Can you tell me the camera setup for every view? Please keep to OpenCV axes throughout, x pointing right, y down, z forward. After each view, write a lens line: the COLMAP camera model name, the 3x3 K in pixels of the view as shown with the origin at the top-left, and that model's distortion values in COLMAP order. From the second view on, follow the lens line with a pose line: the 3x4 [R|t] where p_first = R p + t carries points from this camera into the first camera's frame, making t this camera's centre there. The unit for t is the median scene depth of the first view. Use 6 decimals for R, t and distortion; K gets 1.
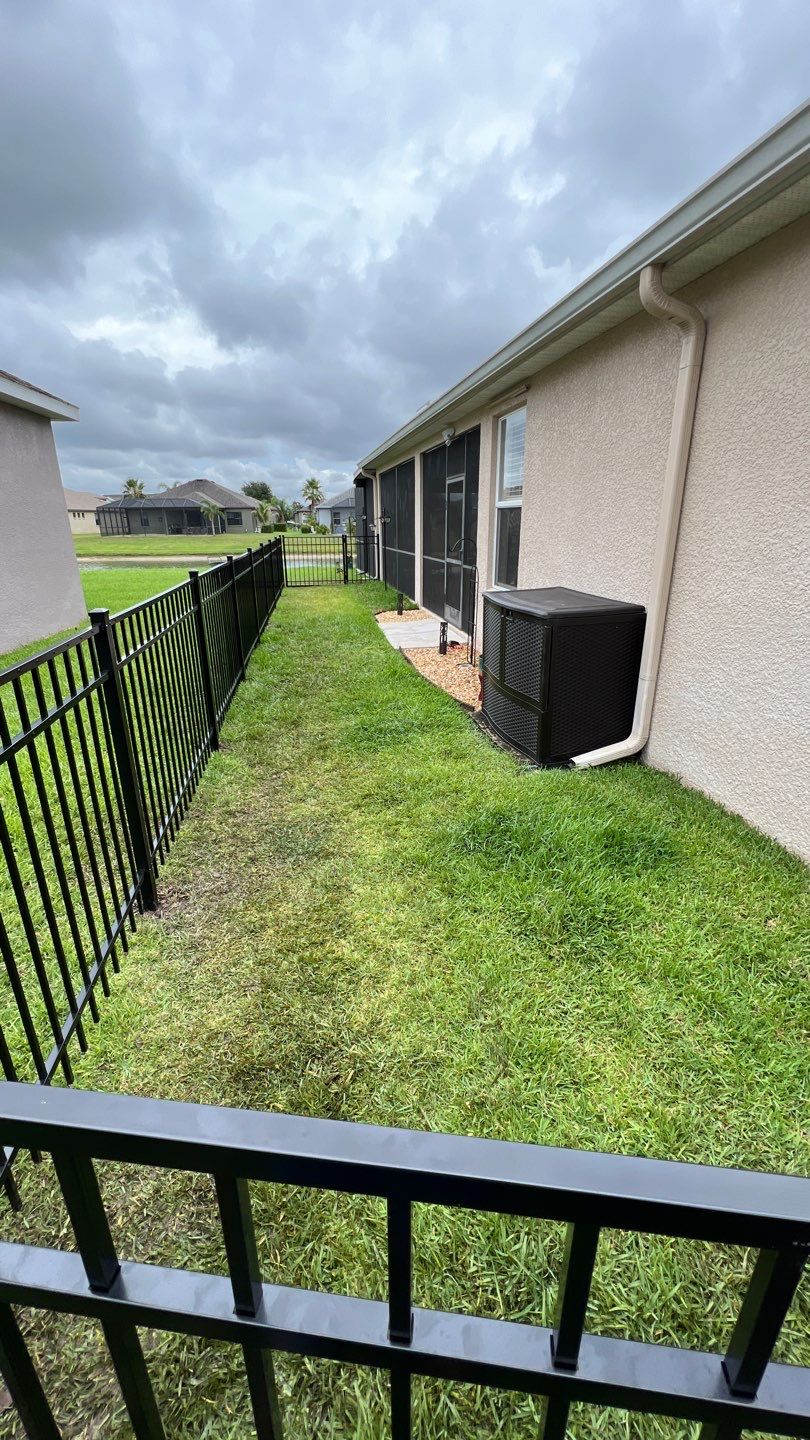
lens RADIAL K [[575.1, 0, 405.0], [0, 575.1, 720.0], [0, 0, 1]] dist [0.016585, -0.015362]
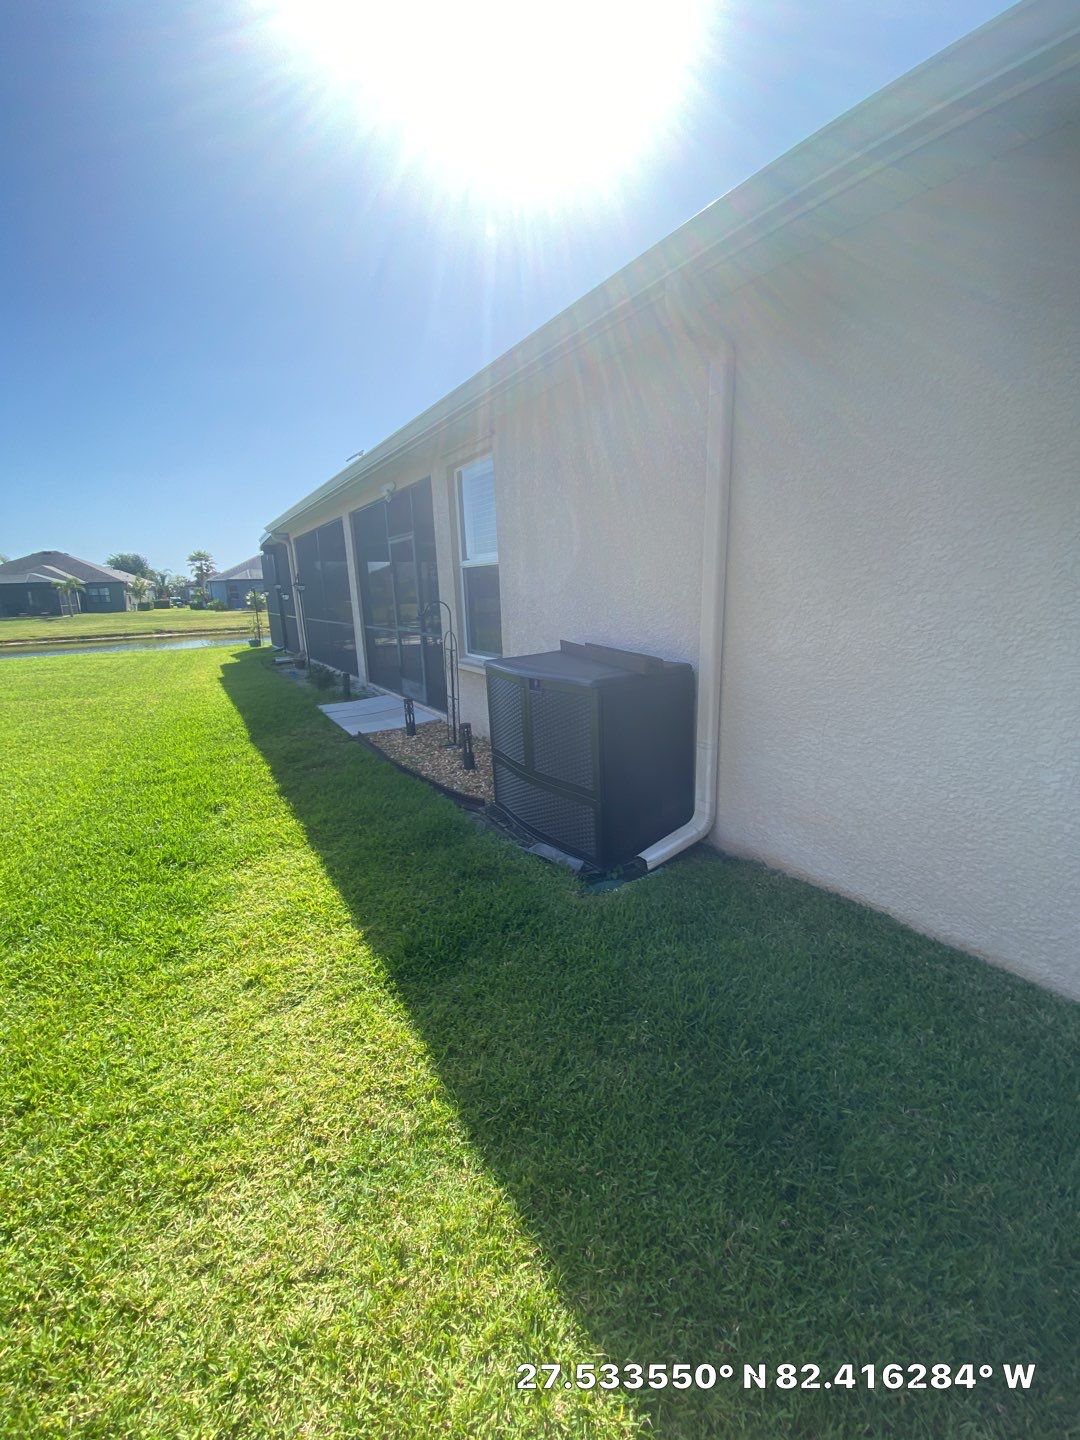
lens RADIAL K [[583.6, 0, 540.0], [0, 583.6, 720.0], [0, 0, 1]] dist [0.003876, -0.014370]
pose [[0.932723, -0.078334, 0.351983, -0.052833], [0.122795, 0.986778, -0.105788, -0.025967], [-0.339042, 0.141893, 0.930009, 0.145619]]
